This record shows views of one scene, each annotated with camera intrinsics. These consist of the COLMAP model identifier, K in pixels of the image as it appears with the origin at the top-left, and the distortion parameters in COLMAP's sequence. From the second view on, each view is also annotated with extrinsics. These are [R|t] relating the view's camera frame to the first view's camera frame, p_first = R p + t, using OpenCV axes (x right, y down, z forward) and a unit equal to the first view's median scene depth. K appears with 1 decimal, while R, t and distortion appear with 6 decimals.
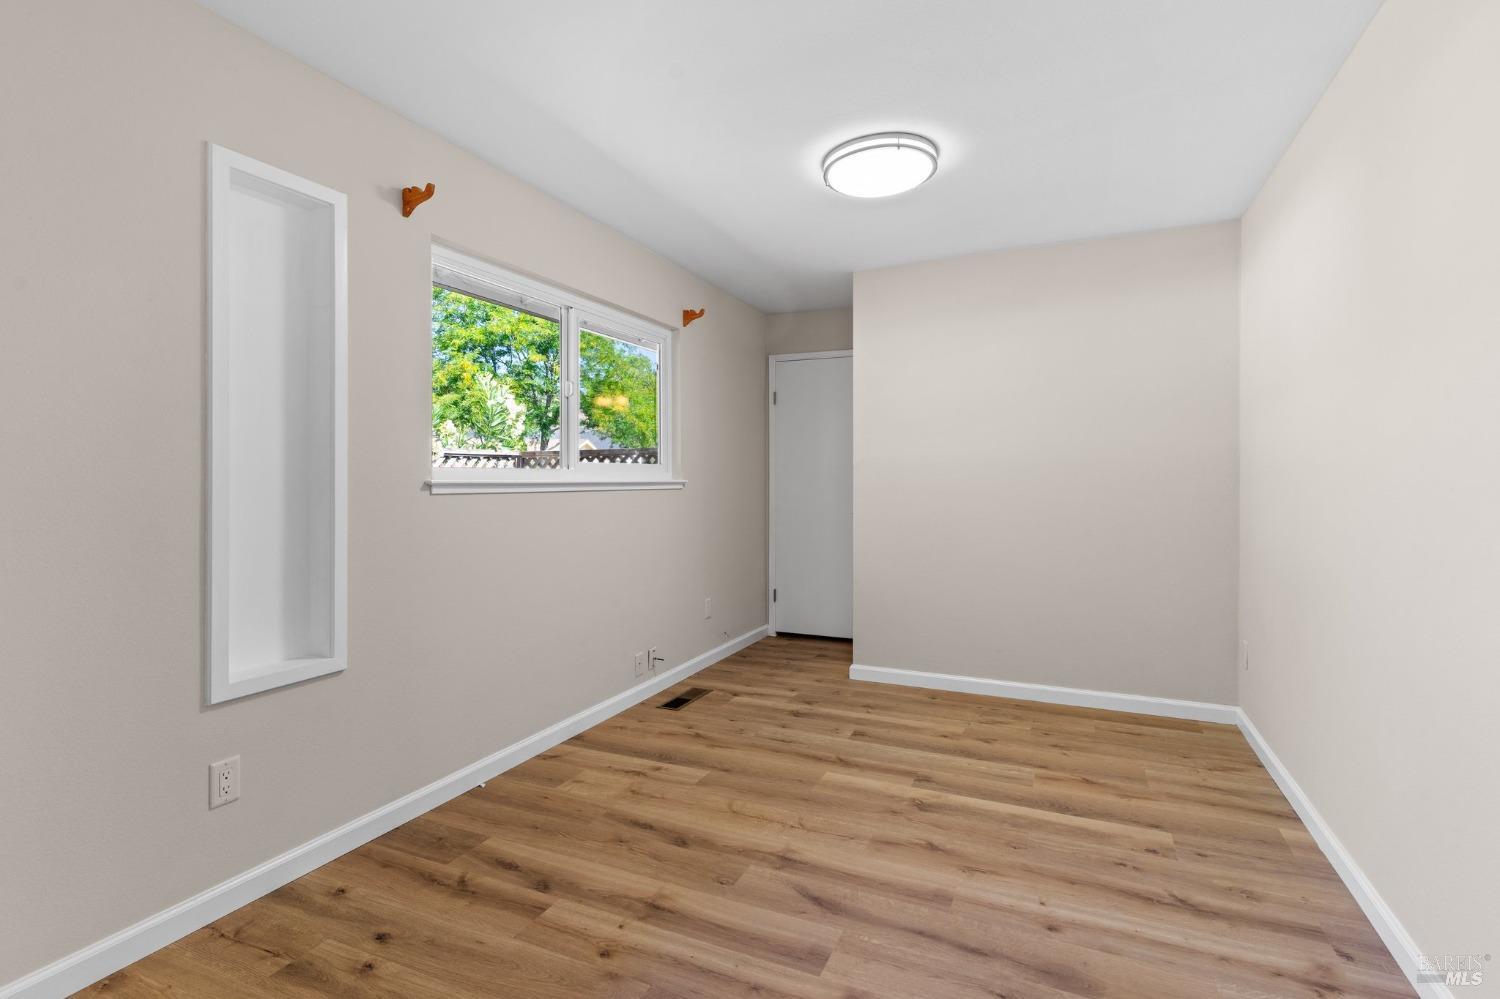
lens RADIAL K [[685.2, 0, 781.1], [0, 685.2, 493.1], [0, 0, 1]] dist [0.001662, 0.000444]
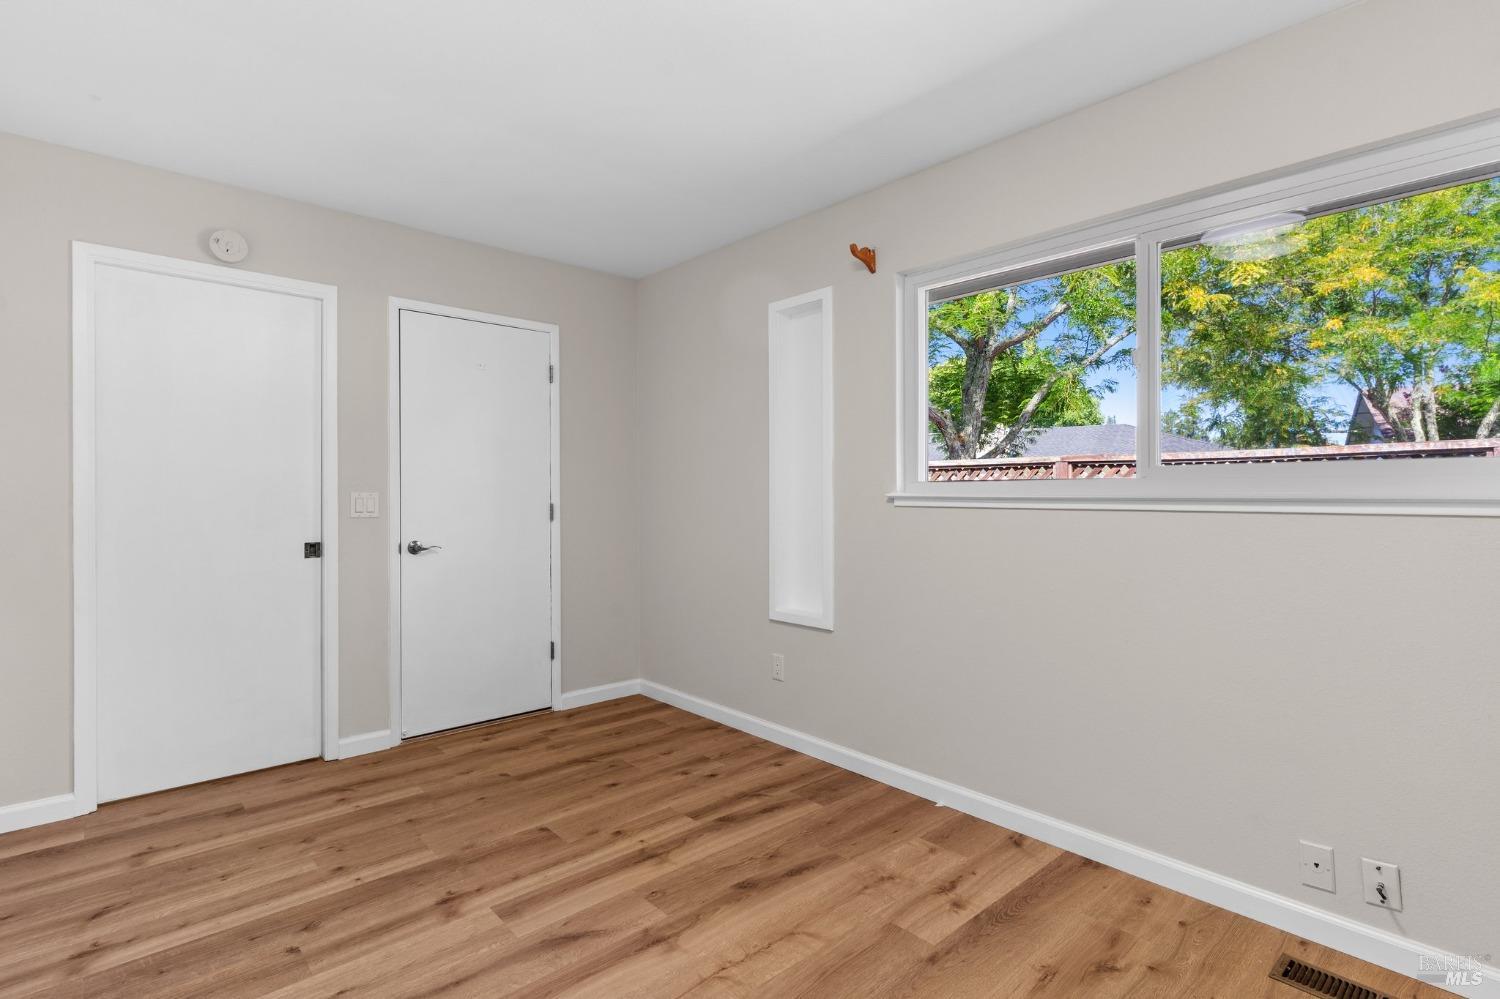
lens RADIAL K [[737.7, 0, 749.7], [0, 737.7, 492.1], [0, 0, 1]] dist [0.000548, 0.000646]
pose [[-0.423847, -0.002662, -0.905730, 0.754421], [-0.018054, 0.999822, 0.005510, -0.026137], [0.905554, 0.018687, -0.423820, 1.419509]]
